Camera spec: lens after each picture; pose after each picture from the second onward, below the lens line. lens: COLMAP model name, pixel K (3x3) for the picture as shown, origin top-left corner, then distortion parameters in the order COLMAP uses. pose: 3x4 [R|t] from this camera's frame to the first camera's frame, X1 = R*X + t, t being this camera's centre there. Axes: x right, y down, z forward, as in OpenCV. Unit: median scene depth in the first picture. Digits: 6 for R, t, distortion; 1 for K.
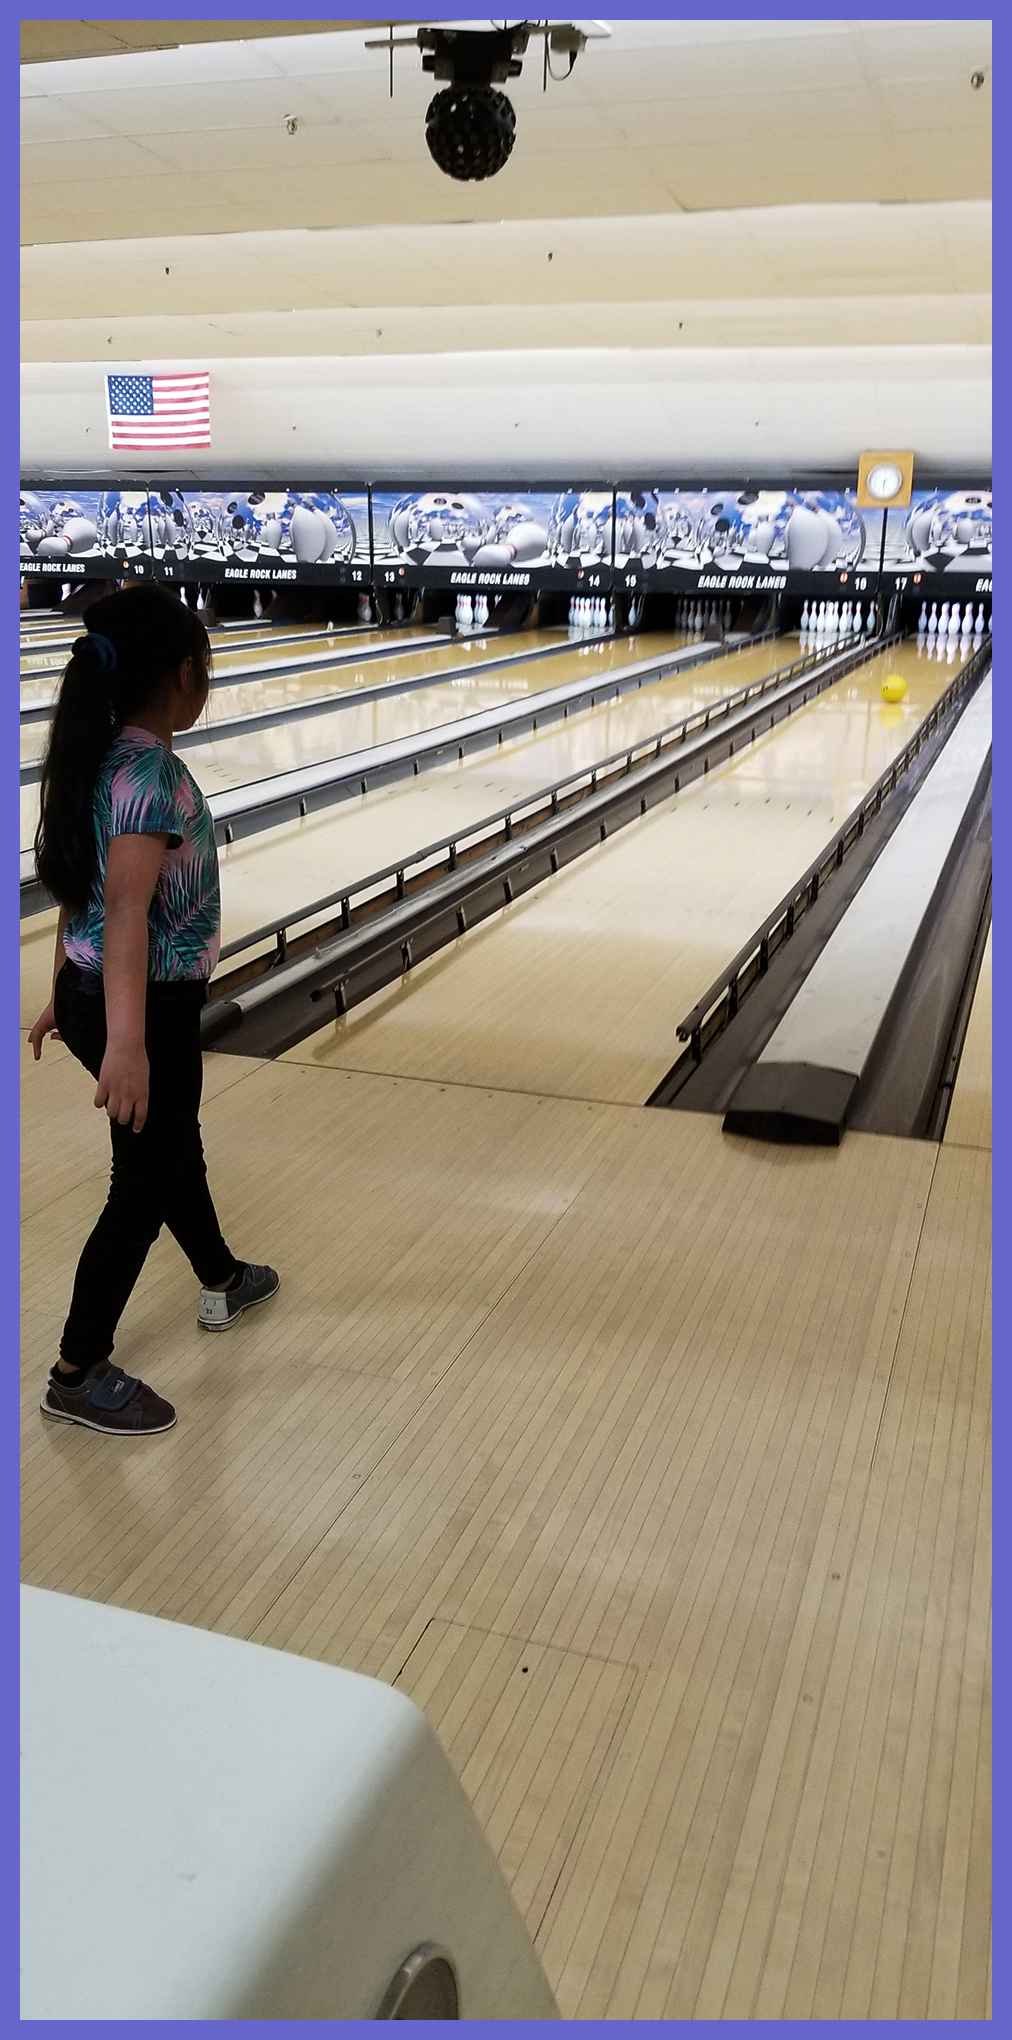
lens RADIAL K [[1554.1, 0, 503.0], [0, 1554.1, 1001.7], [0, 0, 1]] dist [0.165866, -0.392383]
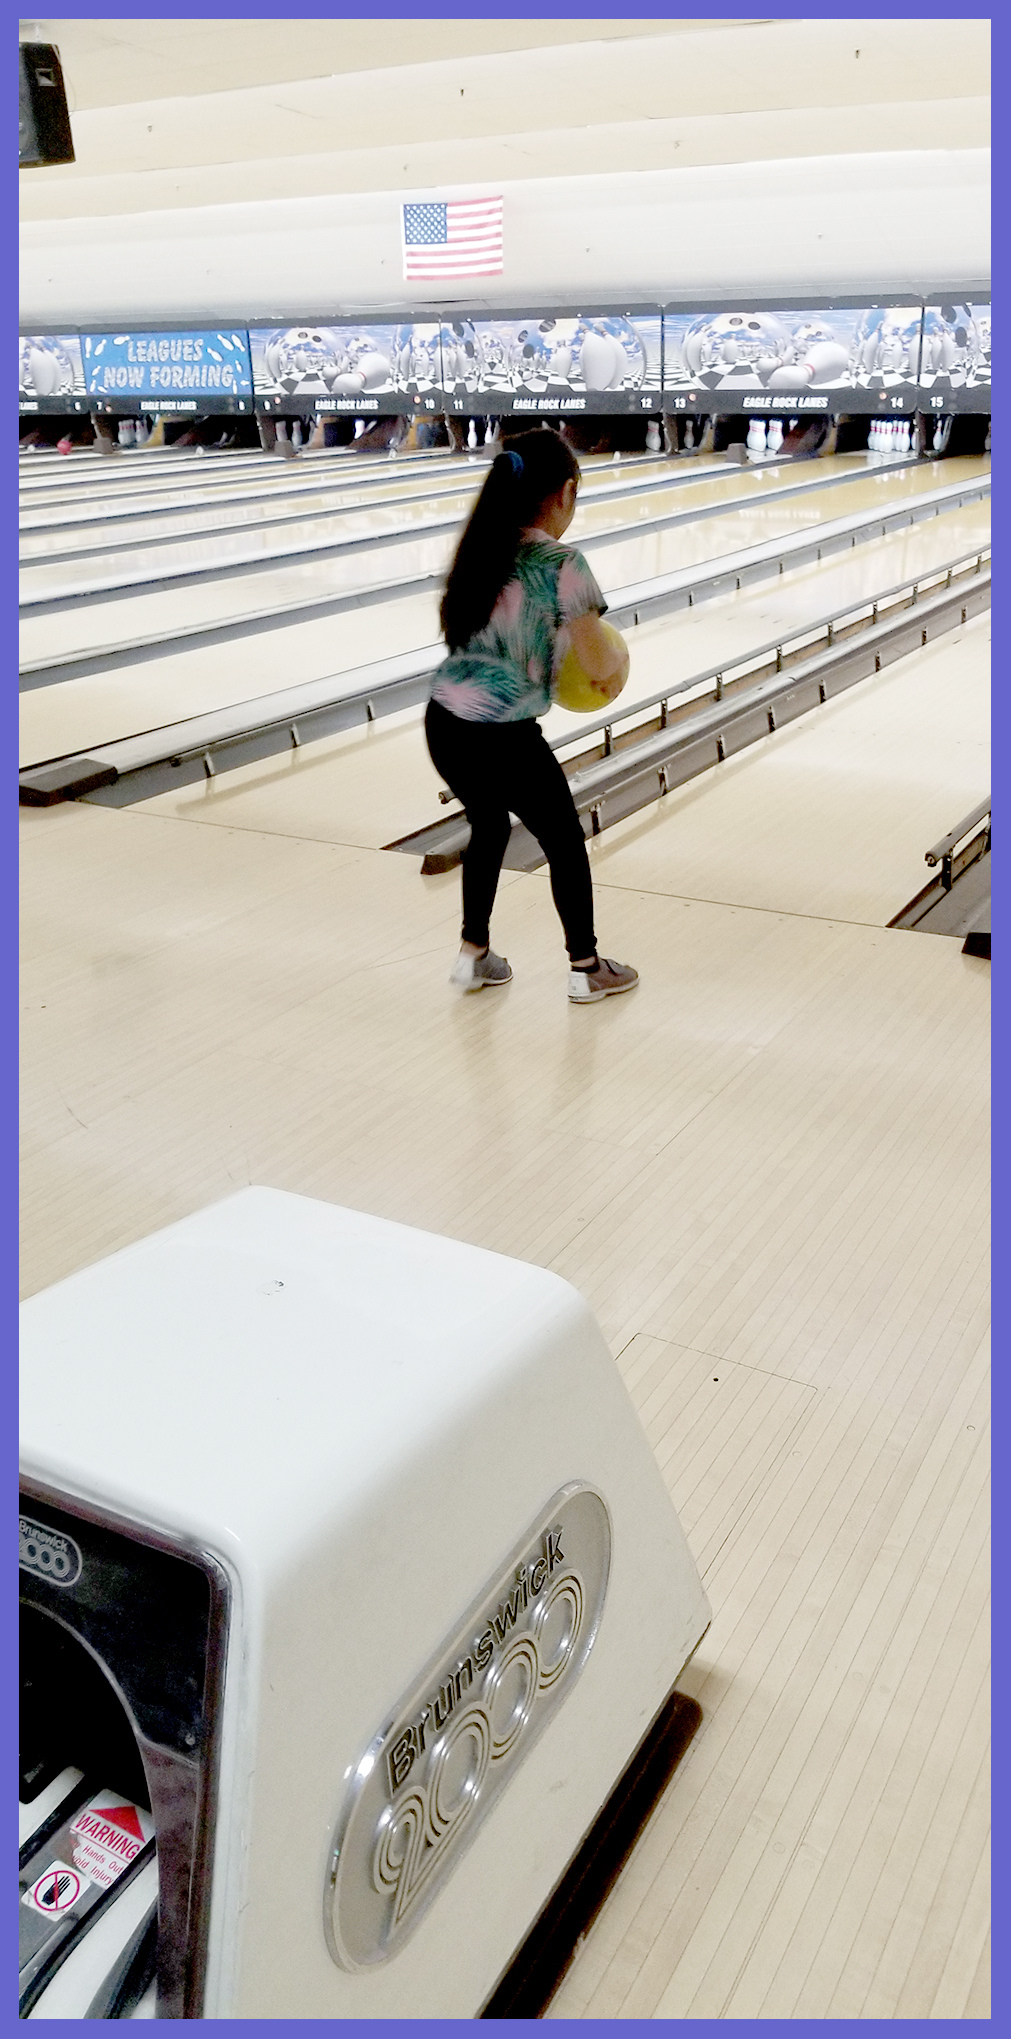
lens RADIAL K [[1559.7, 0, 484.8], [0, 1559.7, 1016.4], [0, 0, 1]] dist [0.090929, -0.221820]
pose [[0.982202, 0.046192, -0.182059, 0.003812], [-0.026694, 0.993778, 0.108131, 0.003672], [0.185921, -0.101347, 0.977324, -0.009959]]
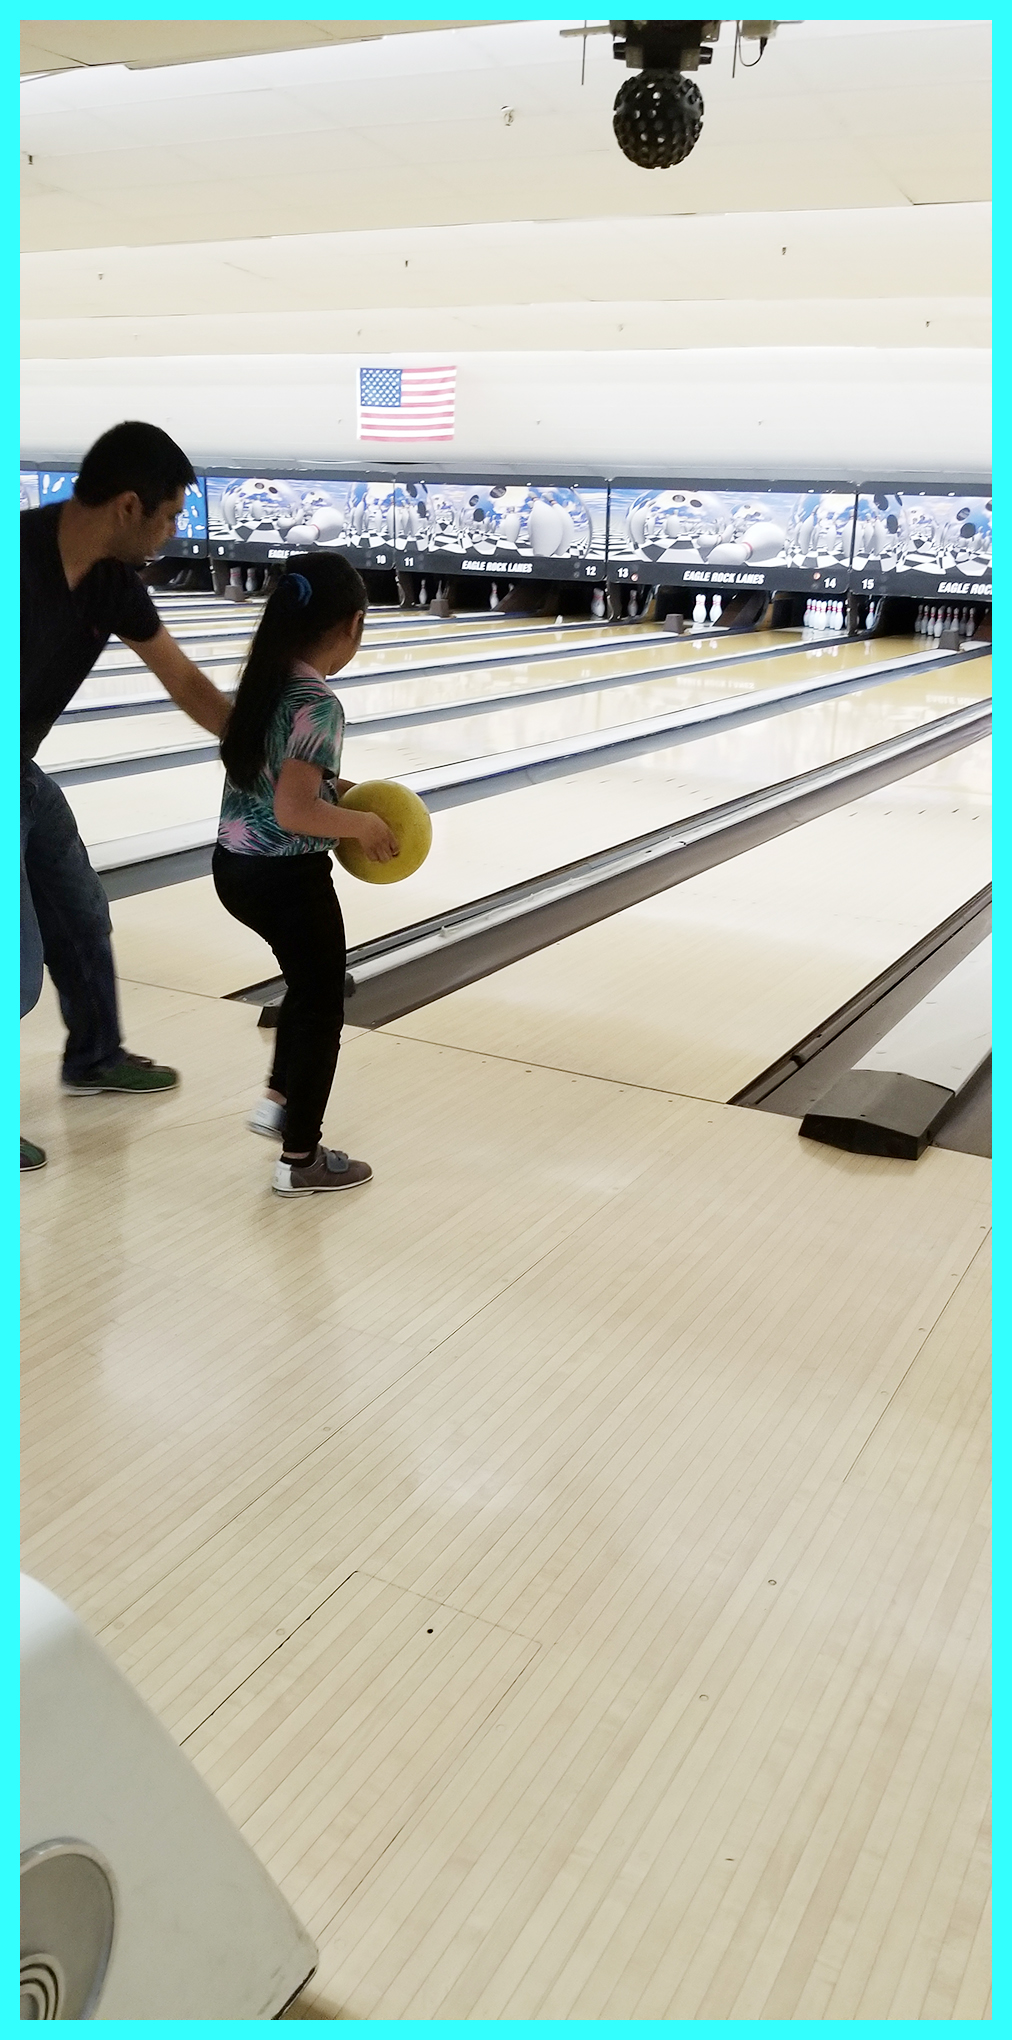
lens RADIAL K [[1558.5, 0, 516.3], [0, 1558.5, 1007.0], [0, 0, 1]] dist [0.131818, -0.312268]
pose [[0.988383, 0.070500, -0.134640, 0.015093], [-0.070012, 0.997511, 0.008357, 0.001191], [0.134894, 0.001167, 0.990859, 0.000845]]
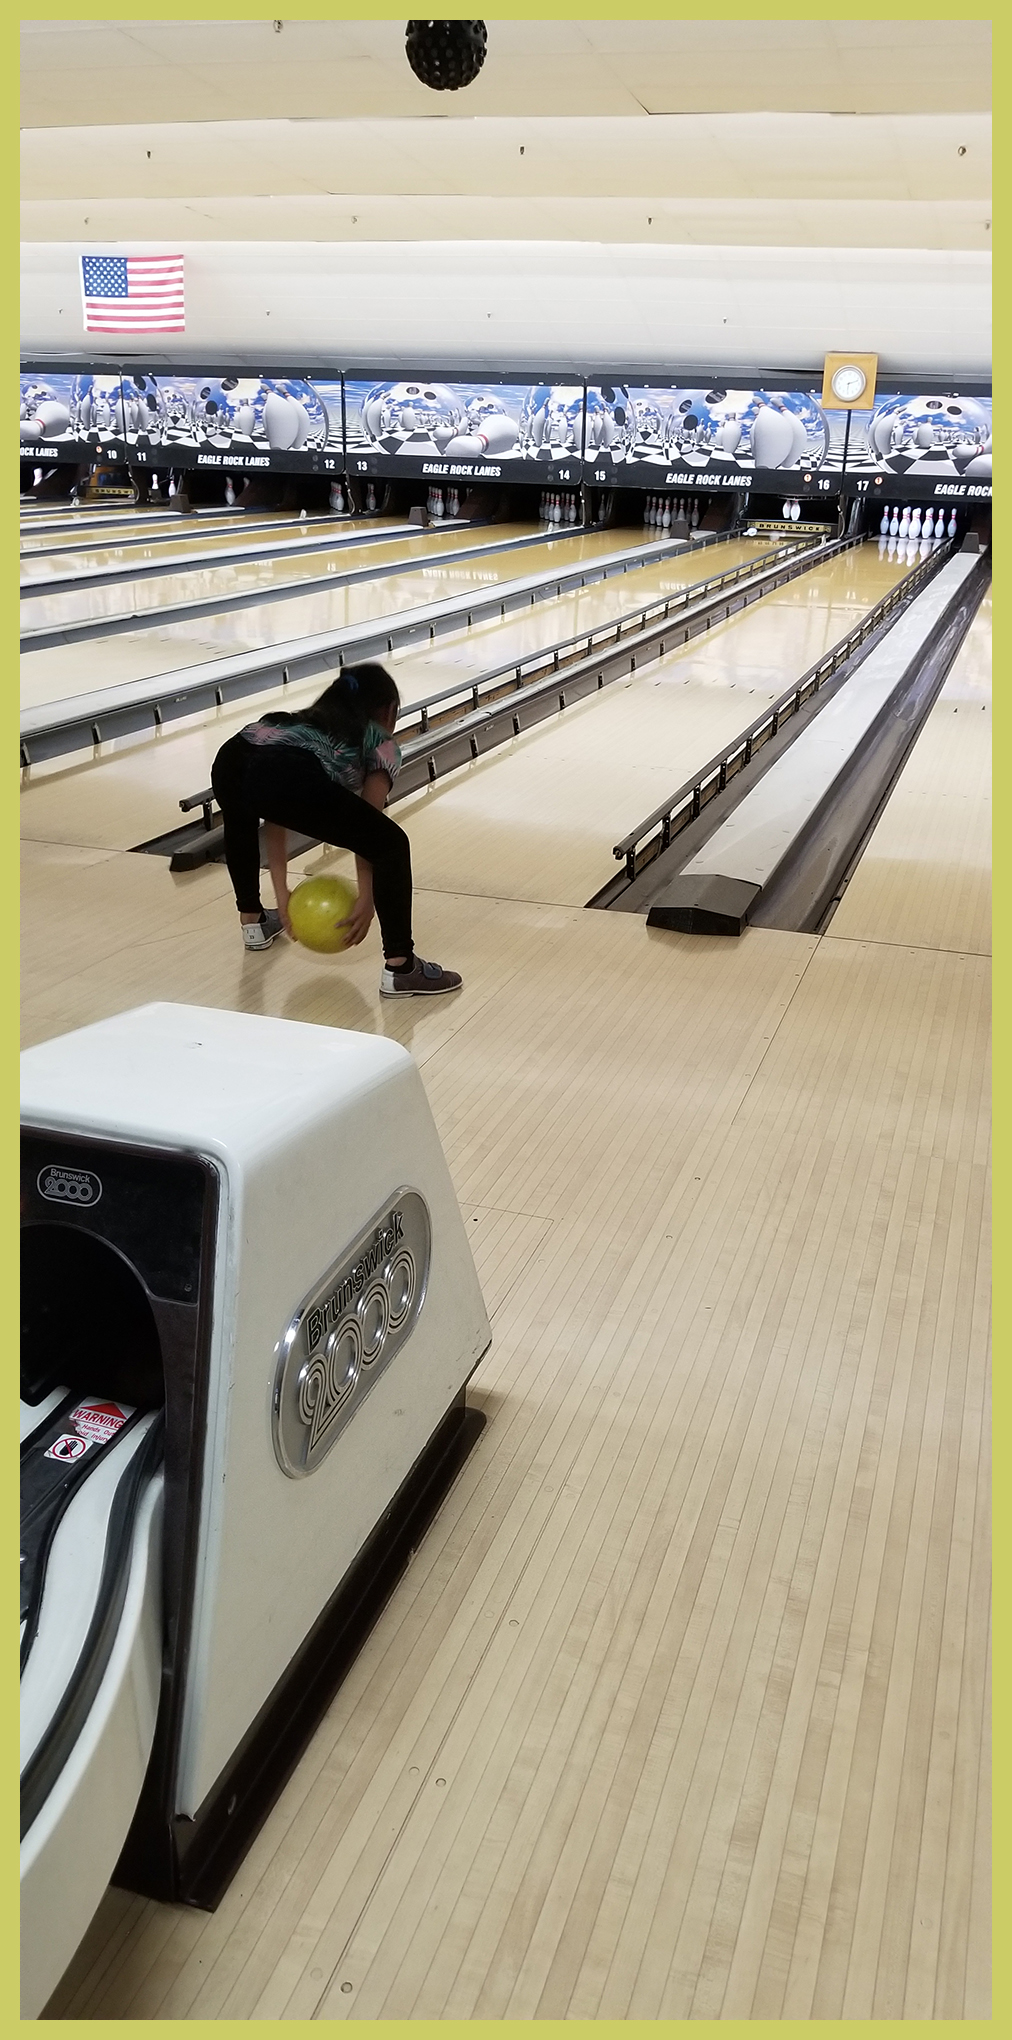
lens RADIAL K [[1551.9, 0, 520.1], [0, 1551.9, 1040.2], [0, 0, 1]] dist [0.081621, -0.182597]
pose [[0.999414, 0.010840, 0.032457, 0.000613], [-0.013505, 0.996454, 0.083047, 0.012091], [-0.031441, -0.083436, 0.996017, -0.034362]]
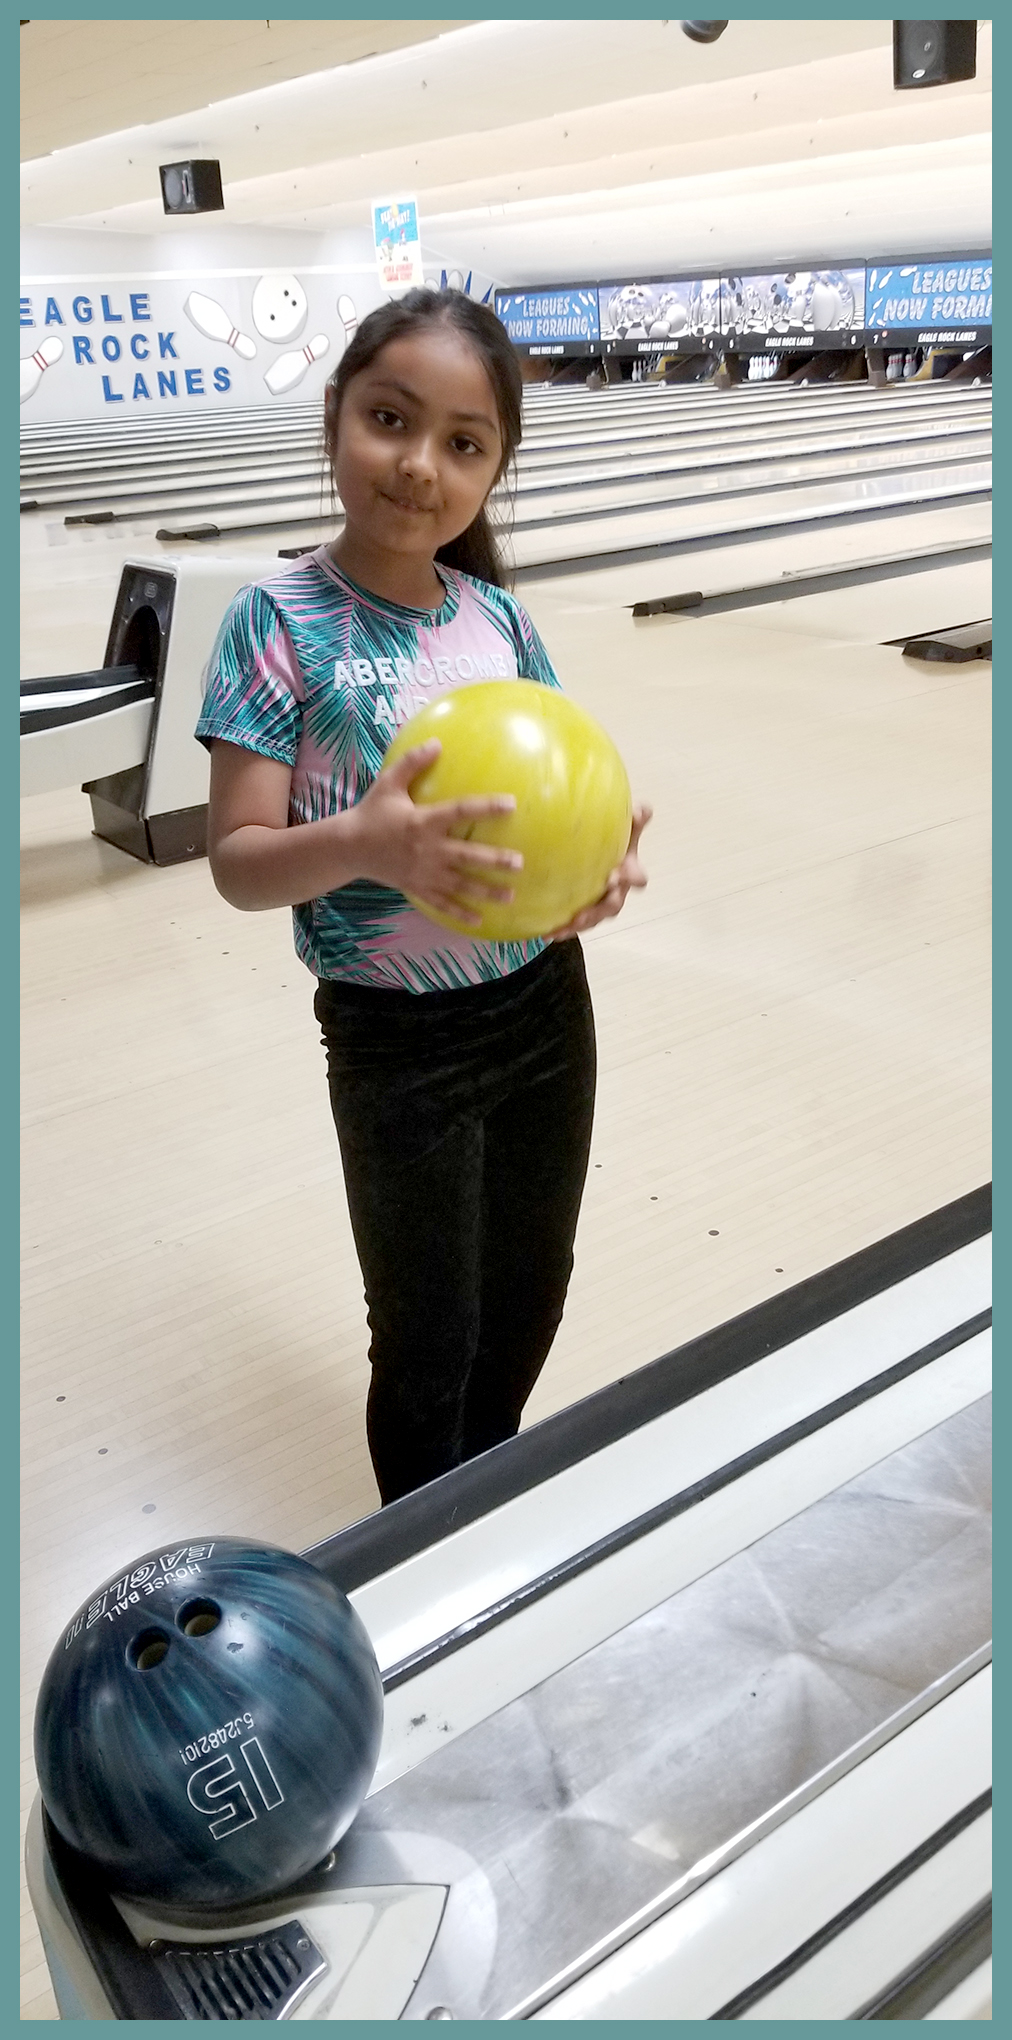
lens RADIAL K [[1551.9, 0, 520.1], [0, 1551.9, 1040.2], [0, 0, 1]] dist [0.081621, -0.182597]
pose [[0.829587, 0.184570, -0.526990, 0.434492], [-0.102209, 0.978038, 0.181645, 0.063557], [0.548943, -0.096827, 0.830233, -0.193281]]
